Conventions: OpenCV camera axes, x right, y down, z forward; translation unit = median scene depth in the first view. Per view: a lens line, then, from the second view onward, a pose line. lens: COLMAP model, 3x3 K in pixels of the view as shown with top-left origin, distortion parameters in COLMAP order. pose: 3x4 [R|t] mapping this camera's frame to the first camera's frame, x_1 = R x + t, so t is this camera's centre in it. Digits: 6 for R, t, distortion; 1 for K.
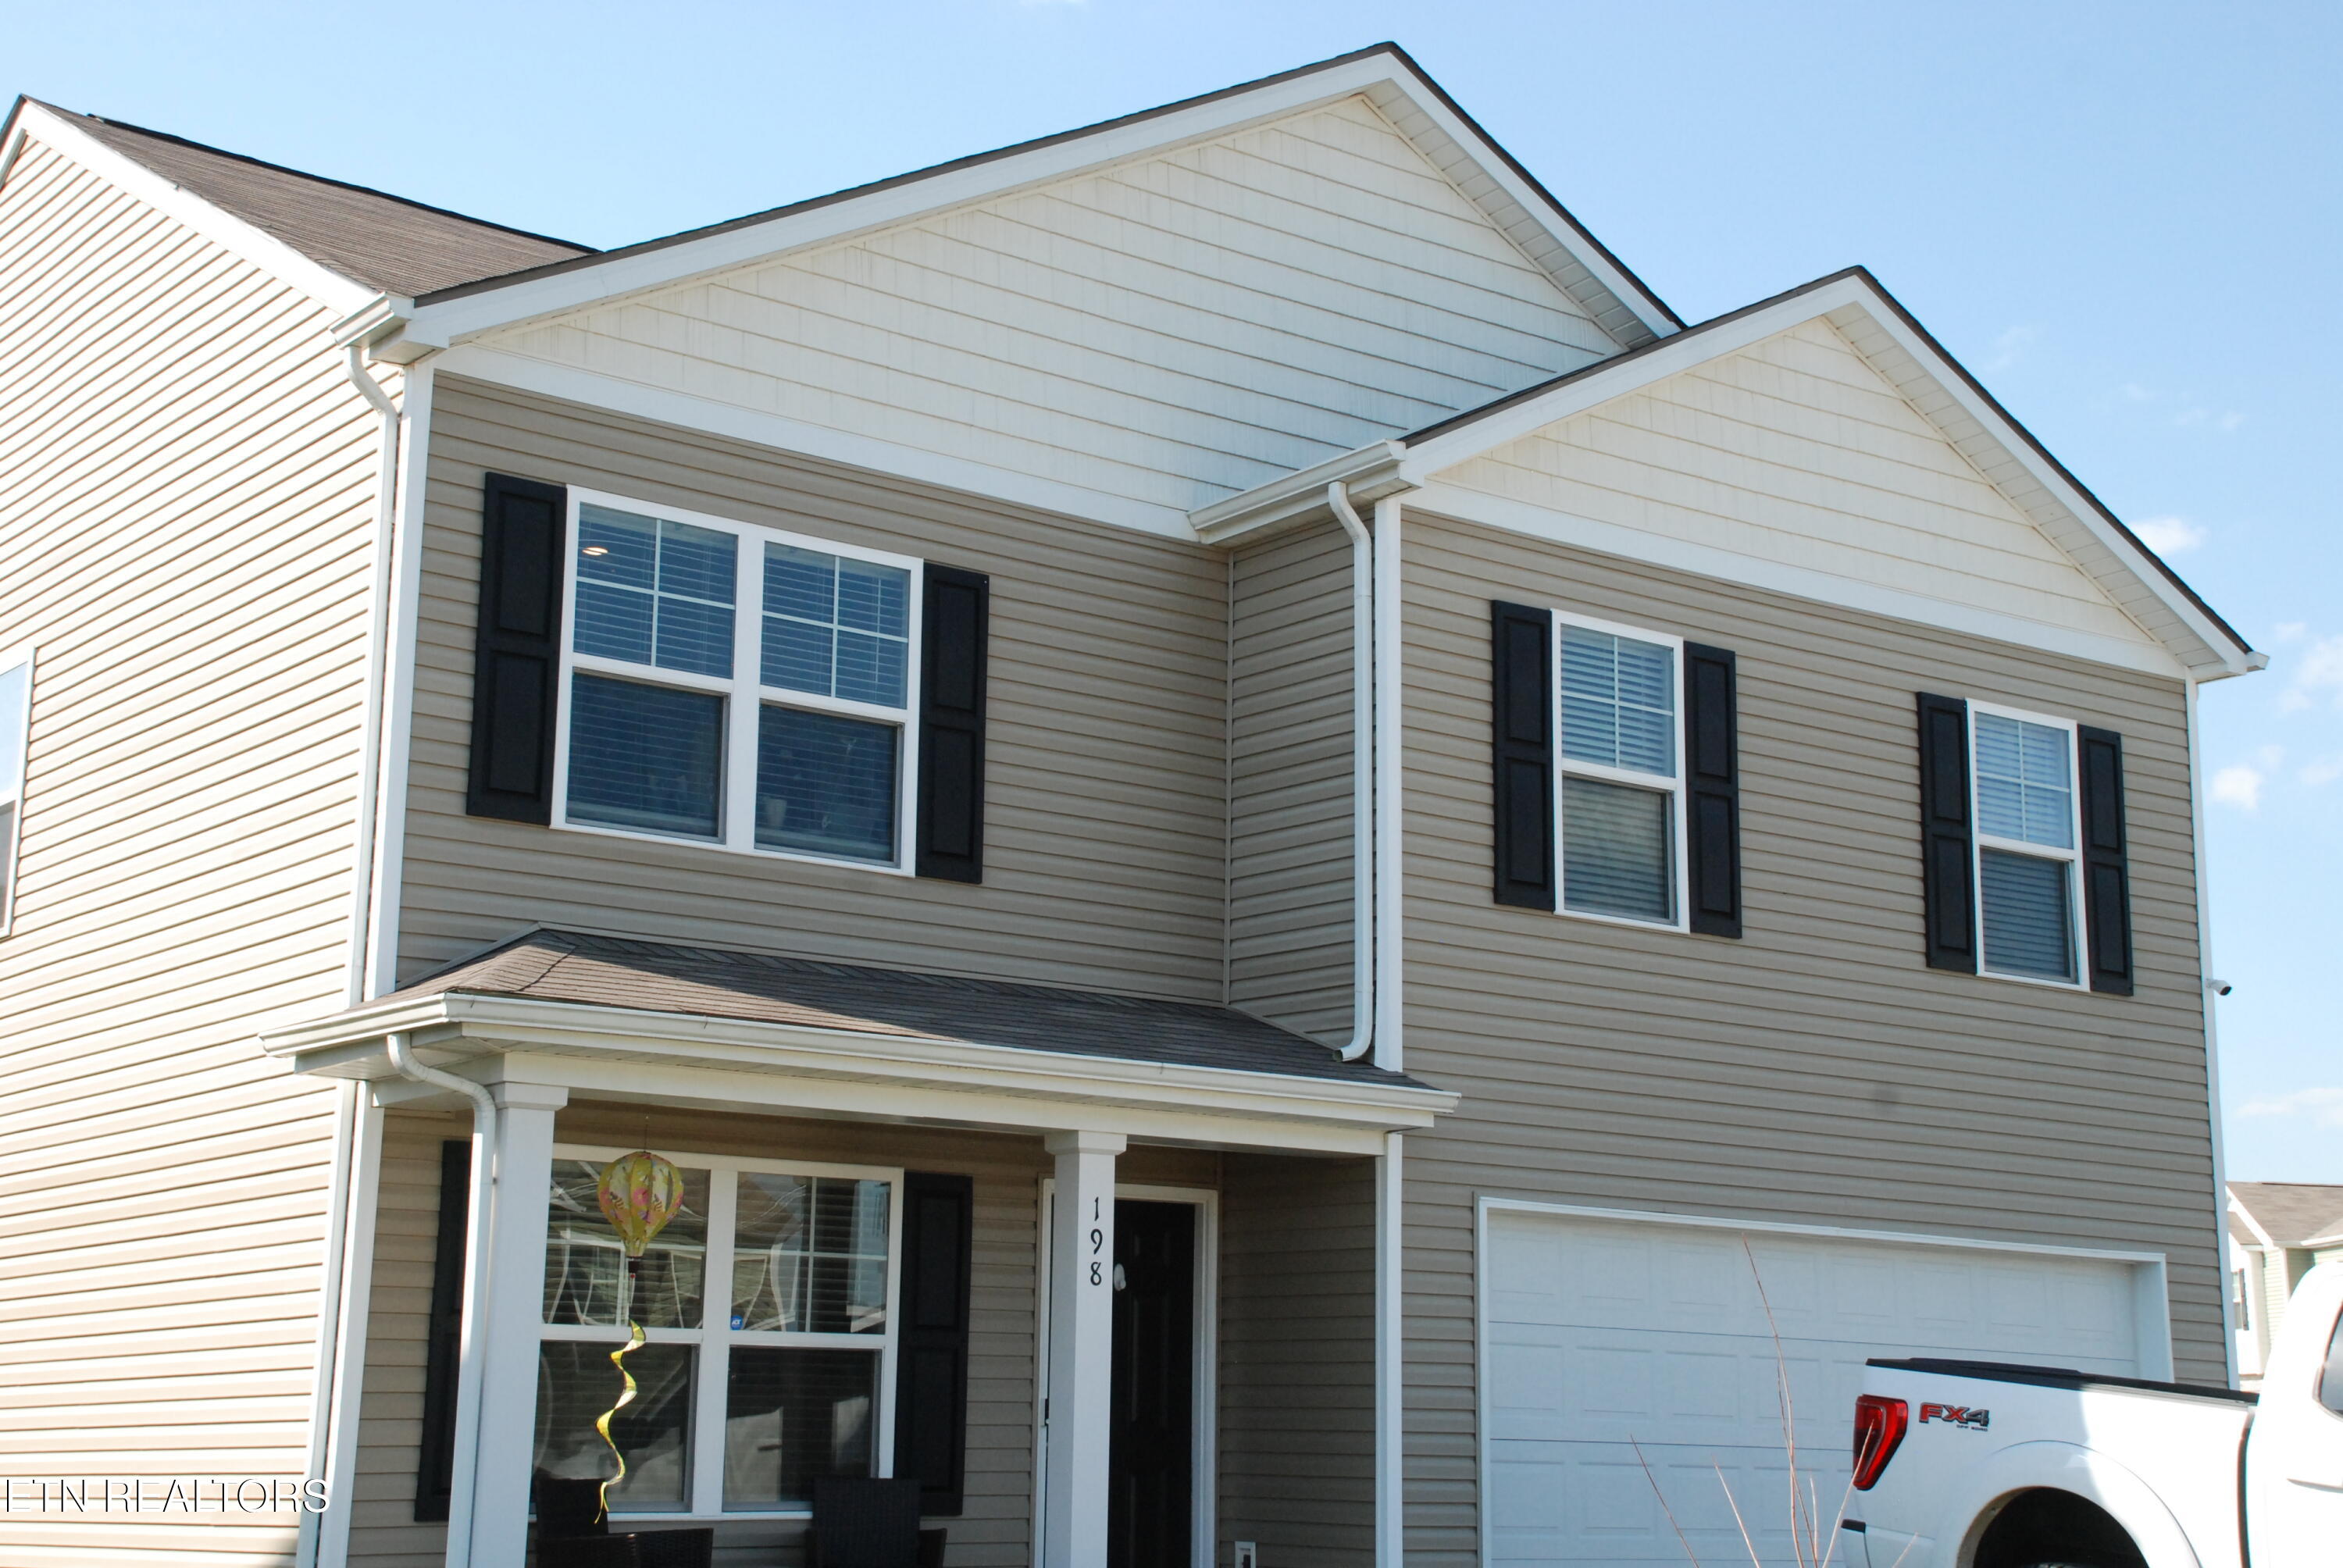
lens RADIAL K [[3201.1, 0, 1171.5], [0, 3201.1, 784.0], [0, 0, 1]] dist [0.283633, 0.007621]
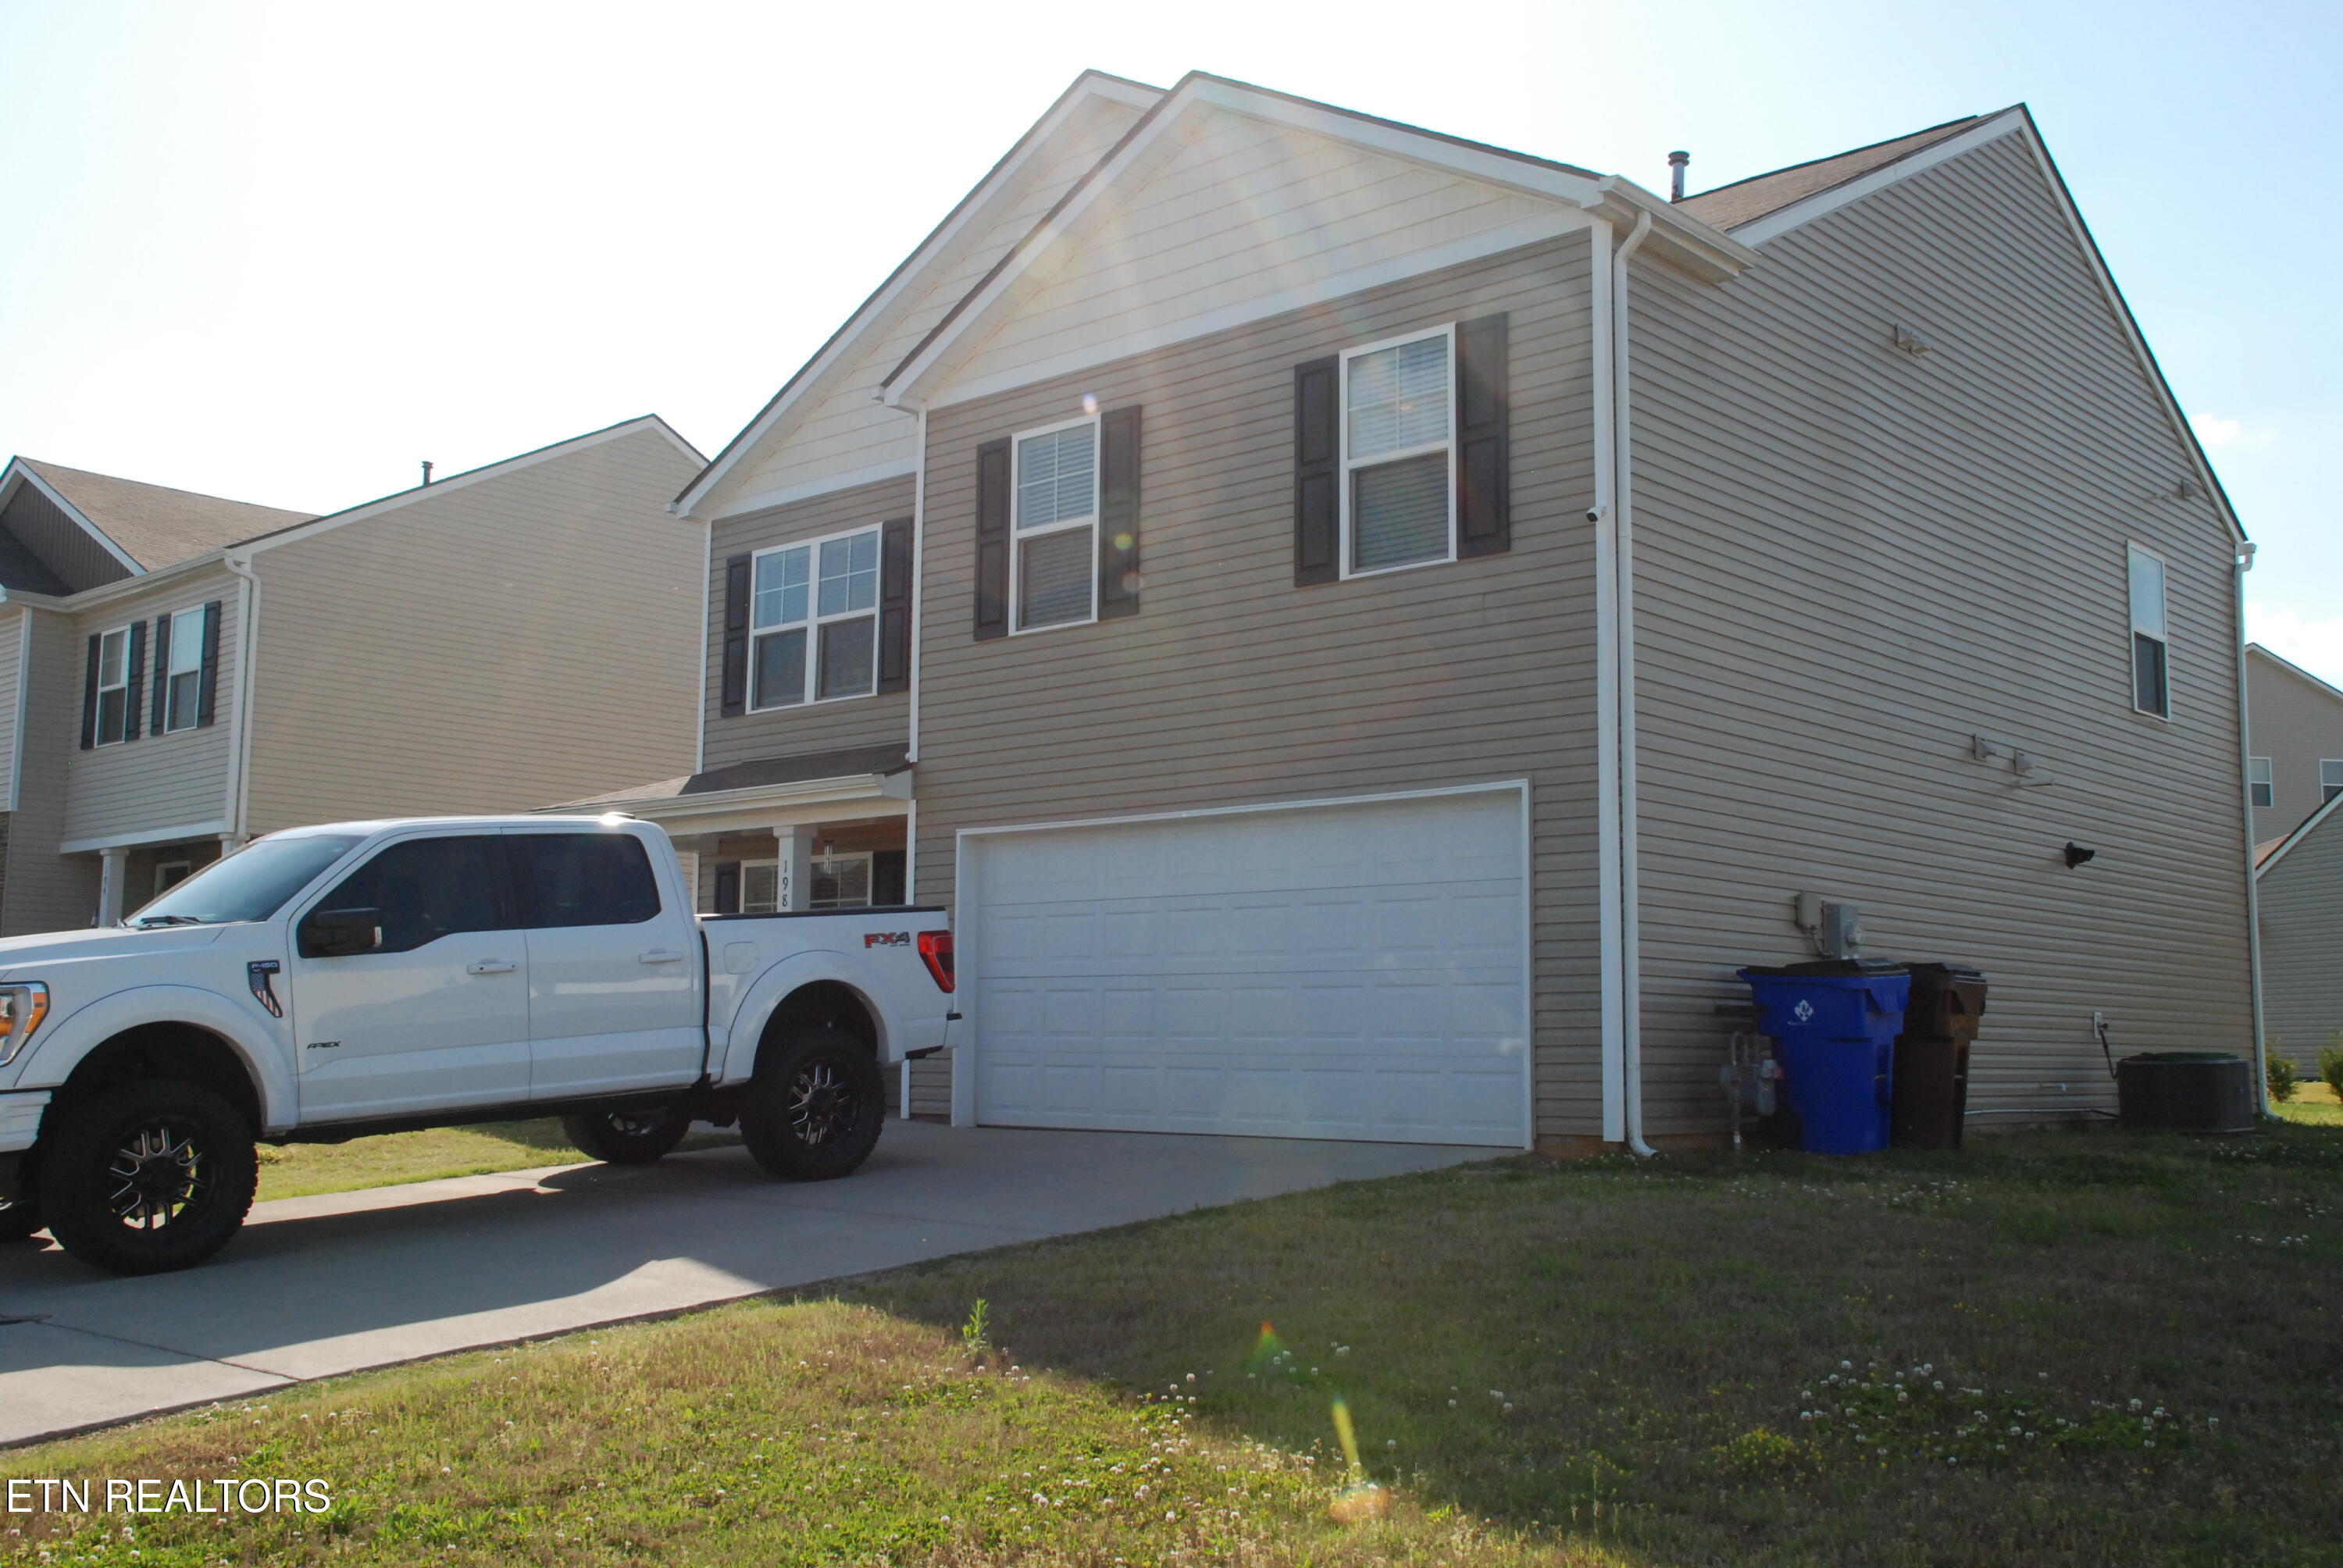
lens RADIAL K [[2259.8, 0, 1171.5], [0, 2259.8, 784.0], [0, 0, 1]] dist [-0.068923, 0.219397]
pose [[0.186310, -0.127980, -0.974120, 1.133950], [0.186655, 0.978033, -0.092795, 0.216238], [0.964598, -0.164536, 0.206106, 0.827147]]
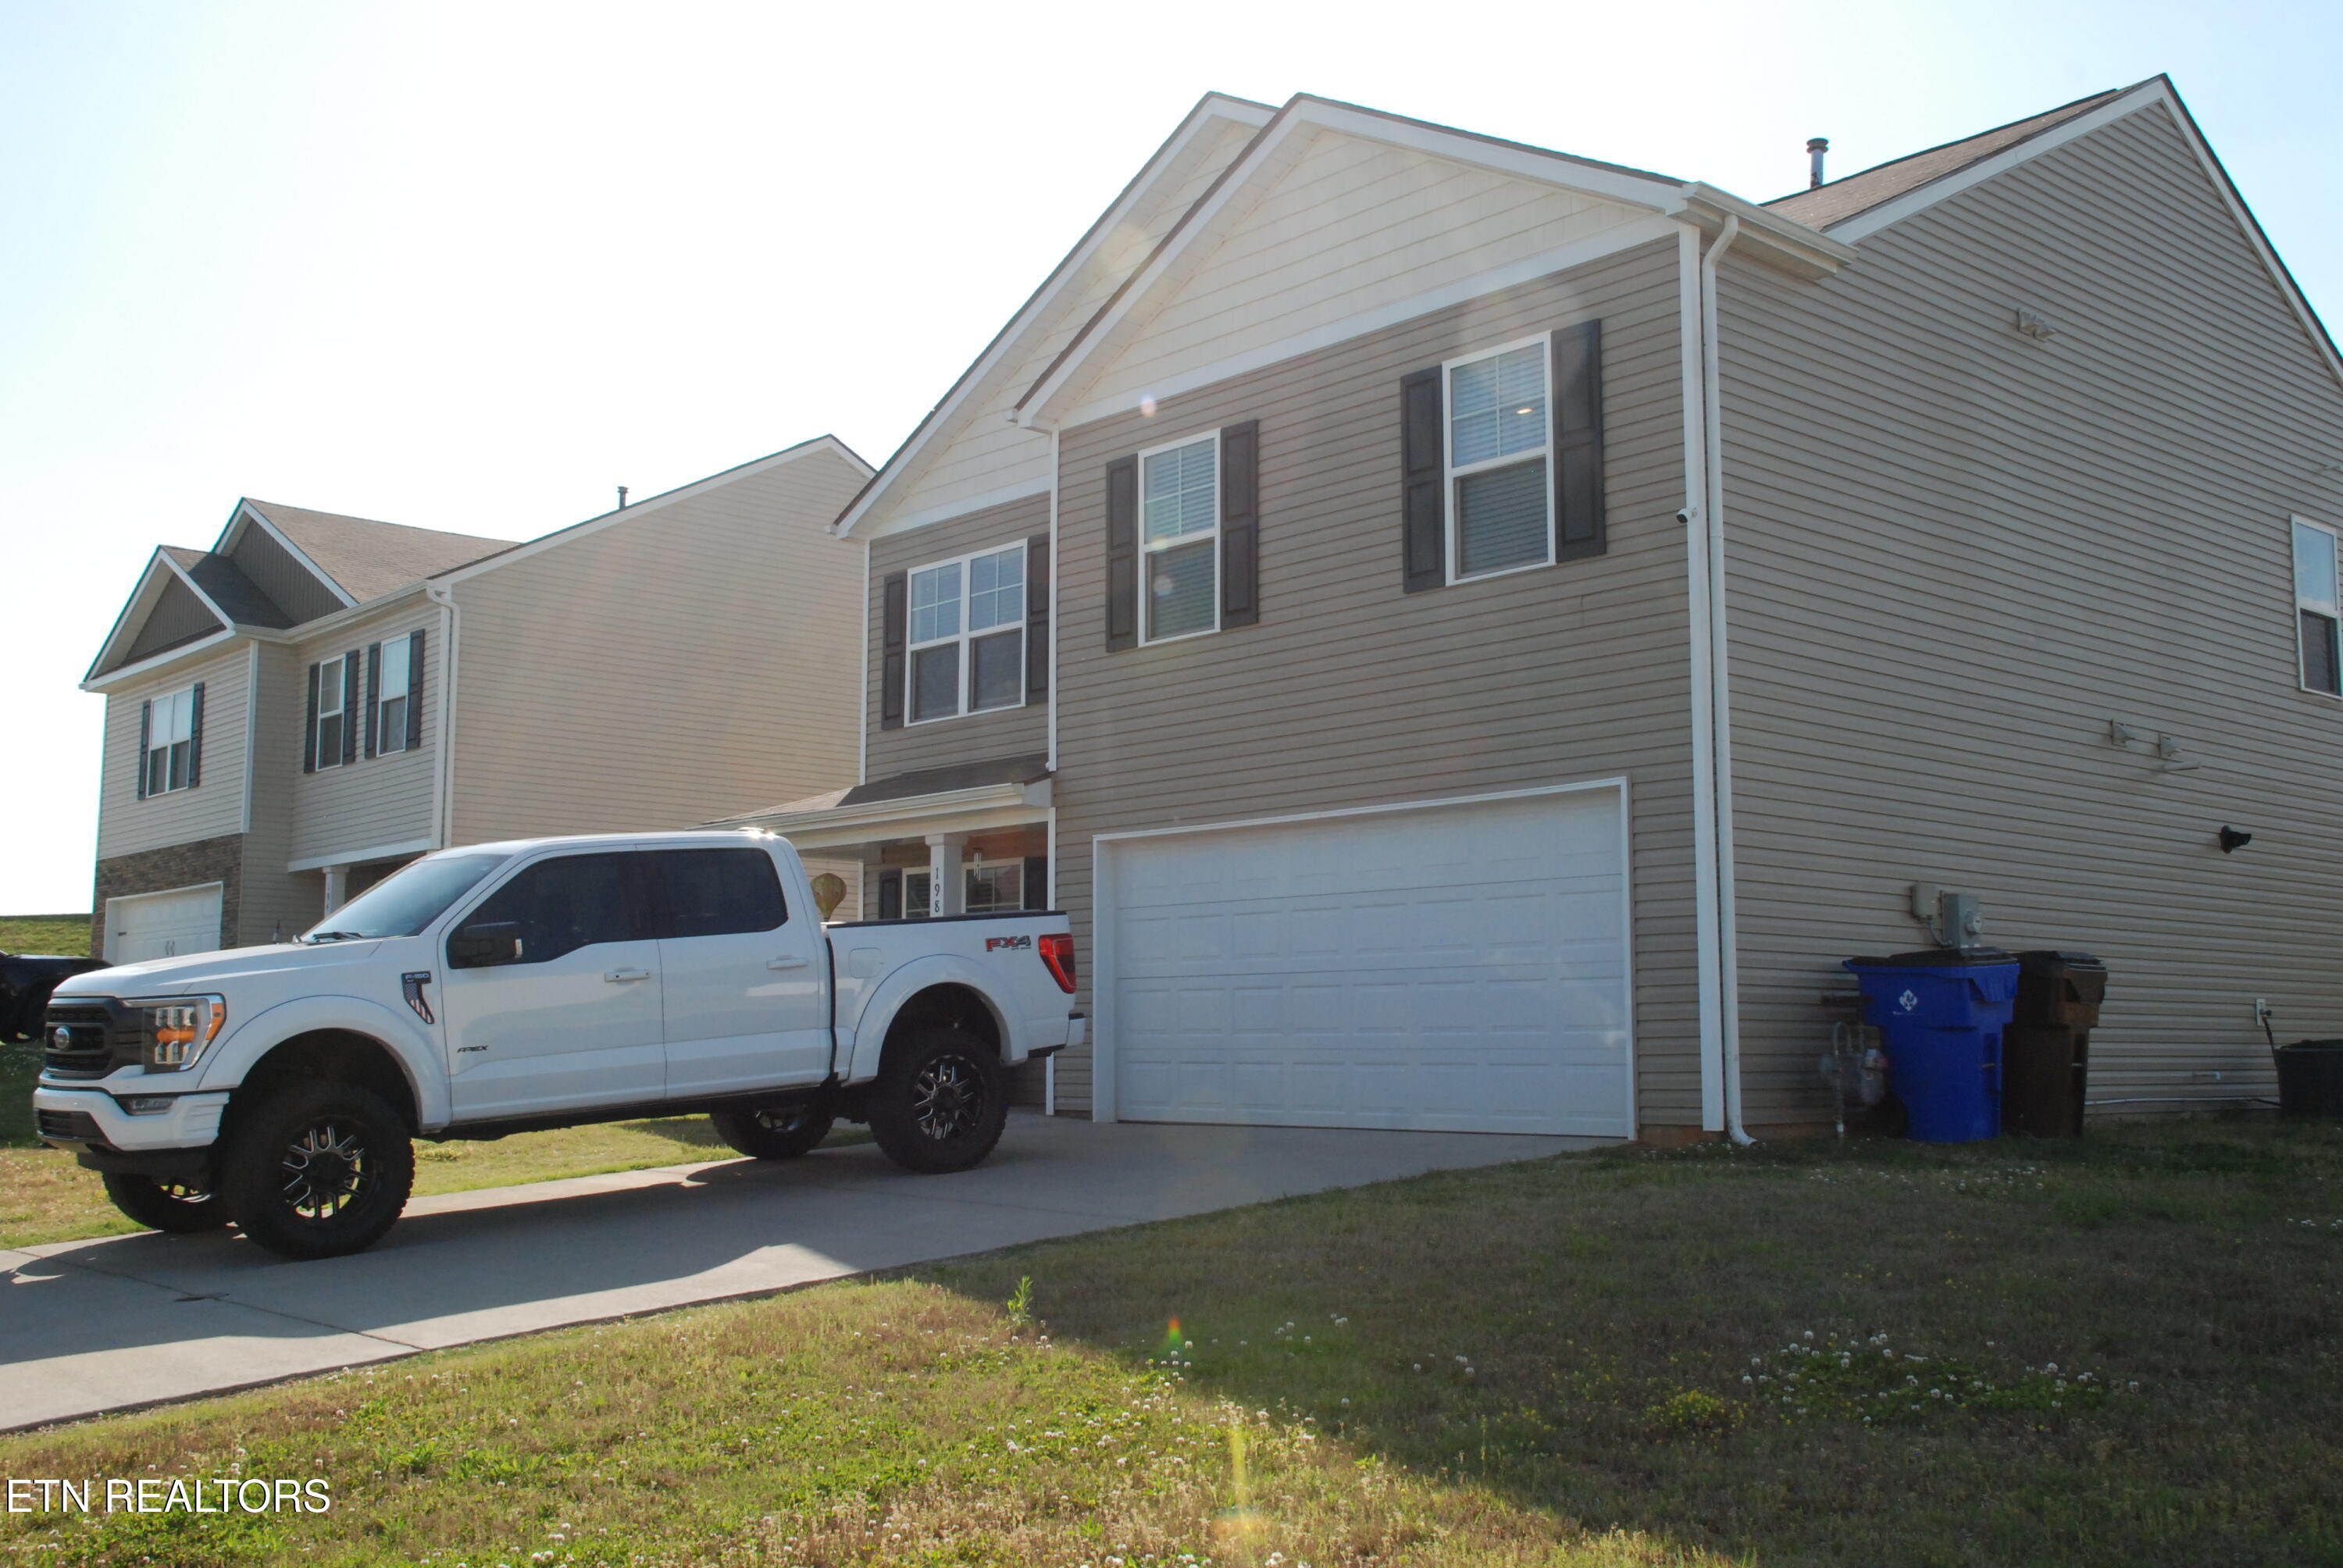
lens RADIAL K [[2278.5, 0, 1171.5], [0, 2278.5, 784.0], [0, 0, 1]] dist [-0.064420, 0.220387]
pose [[0.087250, -0.129558, -0.987726, 1.178781], [0.197763, 0.974025, -0.110291, 0.225080], [0.976359, -0.185713, 0.110606, 0.863801]]
